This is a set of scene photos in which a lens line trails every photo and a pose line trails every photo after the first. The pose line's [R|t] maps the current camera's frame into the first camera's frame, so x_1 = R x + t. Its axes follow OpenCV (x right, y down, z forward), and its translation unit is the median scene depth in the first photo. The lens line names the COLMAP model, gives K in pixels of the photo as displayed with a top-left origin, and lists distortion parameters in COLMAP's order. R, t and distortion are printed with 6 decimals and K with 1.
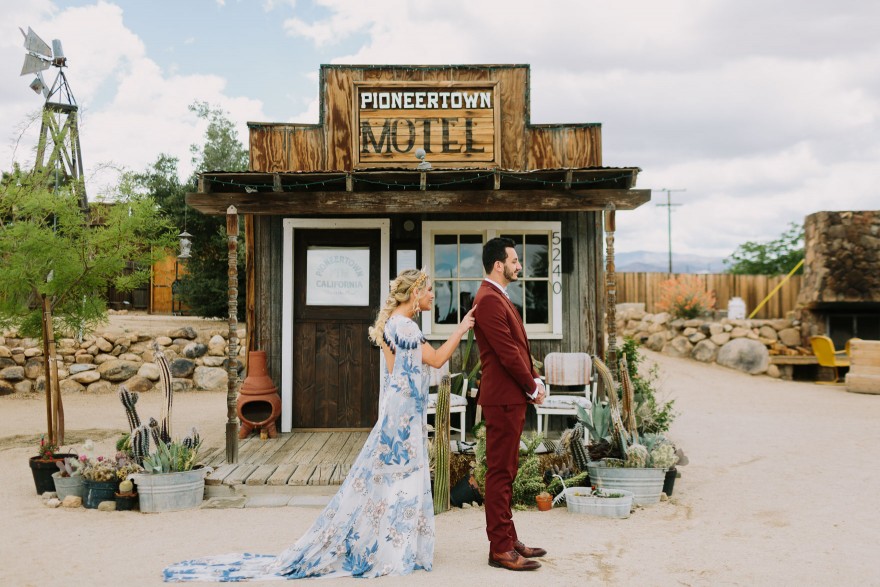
lens RADIAL K [[906.2, 0, 443.5], [0, 906.2, 286.8], [0, 0, 1]] dist [0.002218, 0.000000]
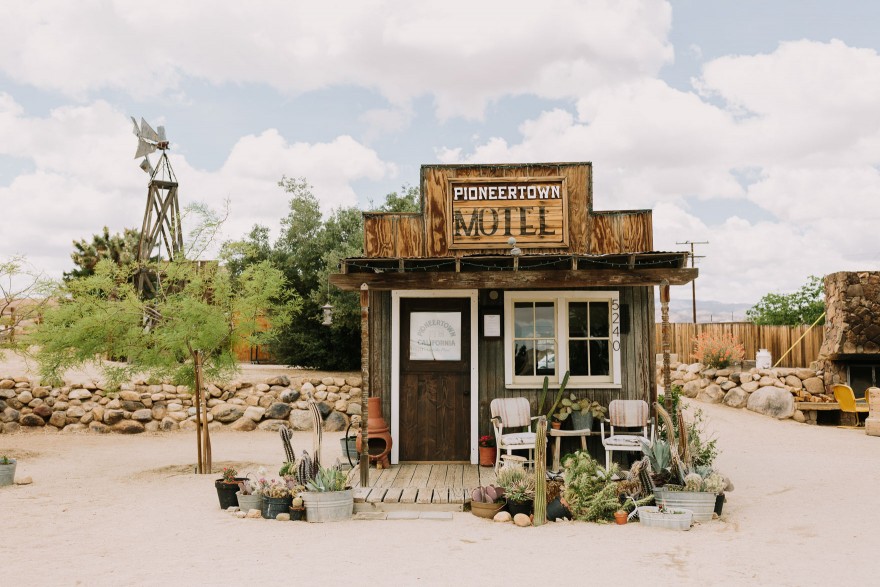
lens RADIAL K [[836.2, 0, 436.2], [0, 836.2, 302.2], [0, 0, 1]] dist [0.004174, 0.000000]
pose [[0.998401, -0.003056, -0.056438, -0.051609], [0.000750, 0.999166, -0.040831, -0.011639], [0.056516, 0.040724, 0.997571, -0.129427]]
